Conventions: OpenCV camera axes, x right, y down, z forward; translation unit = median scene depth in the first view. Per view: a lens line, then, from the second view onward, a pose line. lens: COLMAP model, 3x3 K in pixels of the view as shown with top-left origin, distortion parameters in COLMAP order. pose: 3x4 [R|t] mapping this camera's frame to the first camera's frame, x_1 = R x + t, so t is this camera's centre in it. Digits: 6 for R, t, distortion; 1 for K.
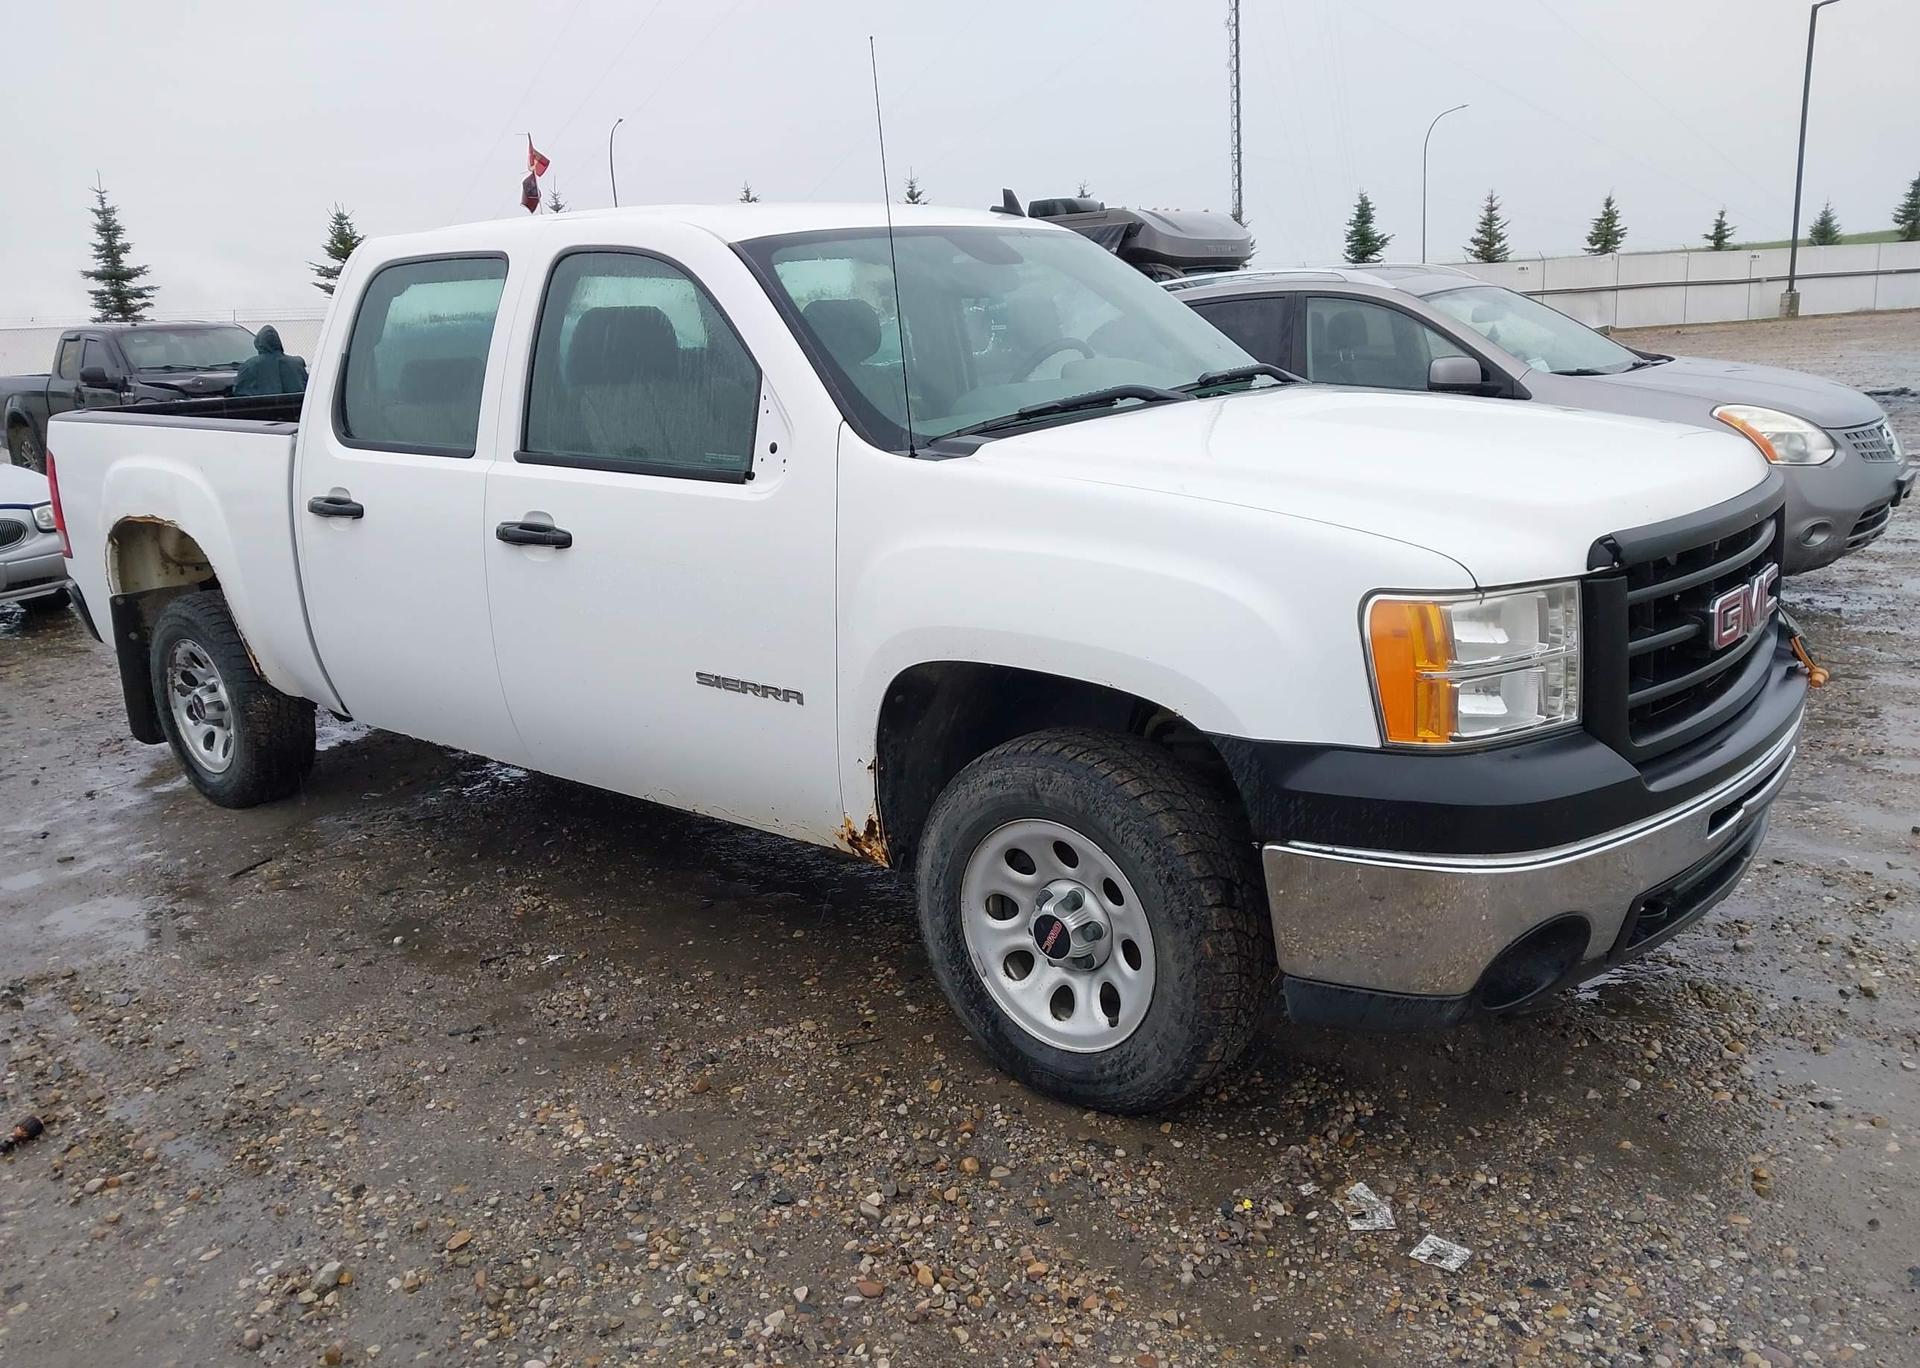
lens RADIAL K [[1521.6, 0, 960.0], [0, 1521.6, 684.0], [0, 0, 1]] dist [0.127003, -0.166928]
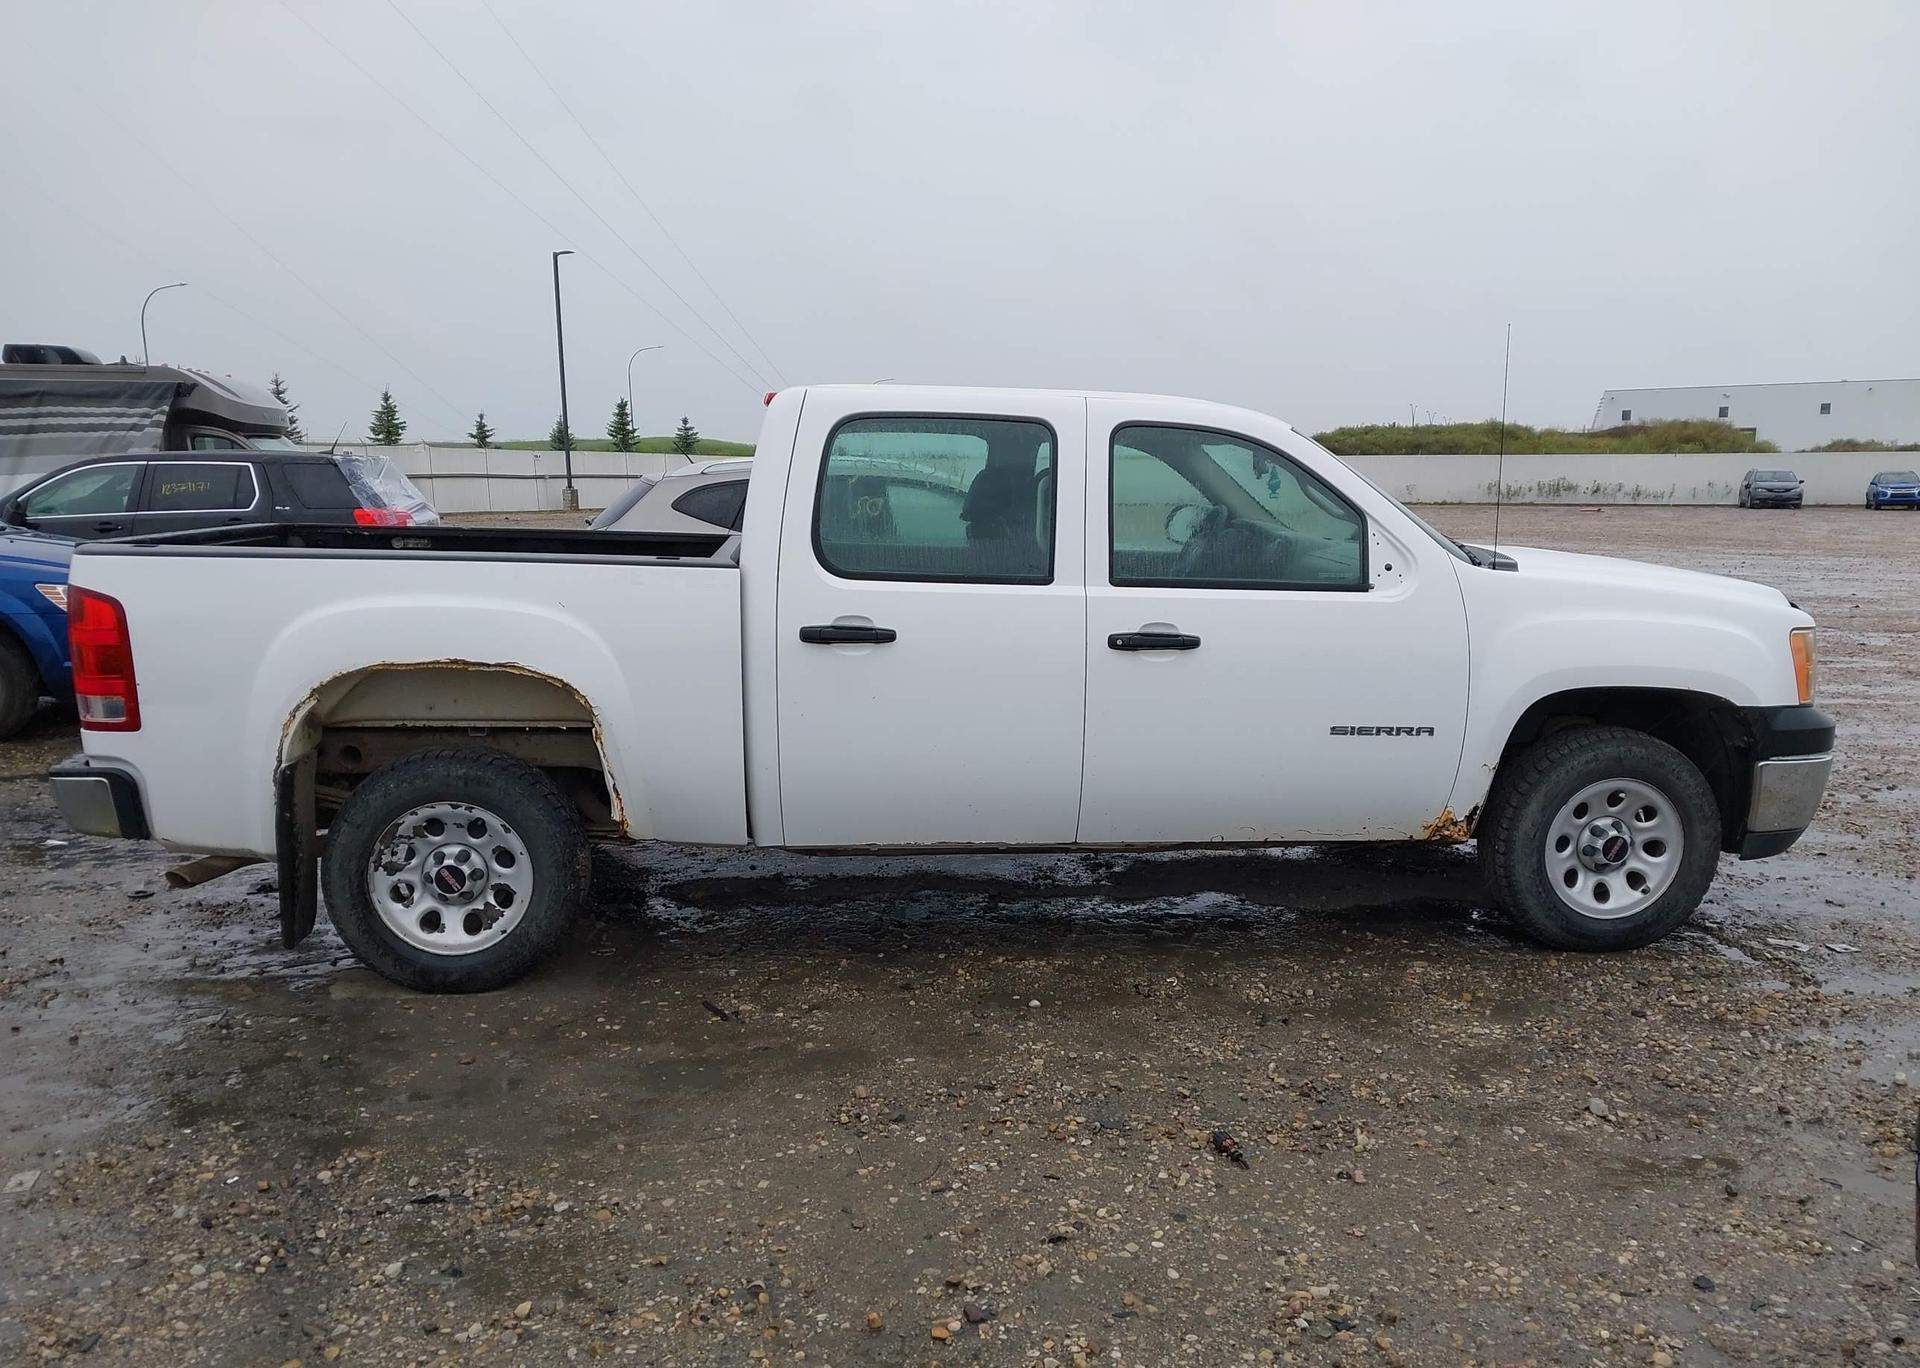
lens RADIAL K [[1521.6, 0, 960.0], [0, 1521.6, 684.0], [0, 0, 1]] dist [0.127003, -0.166928]
pose [[0.699757, -0.052949, 0.712416, -1.137491], [0.134863, 0.989109, -0.058952, -0.007699], [-0.701536, 0.137330, 0.699277, 0.201035]]
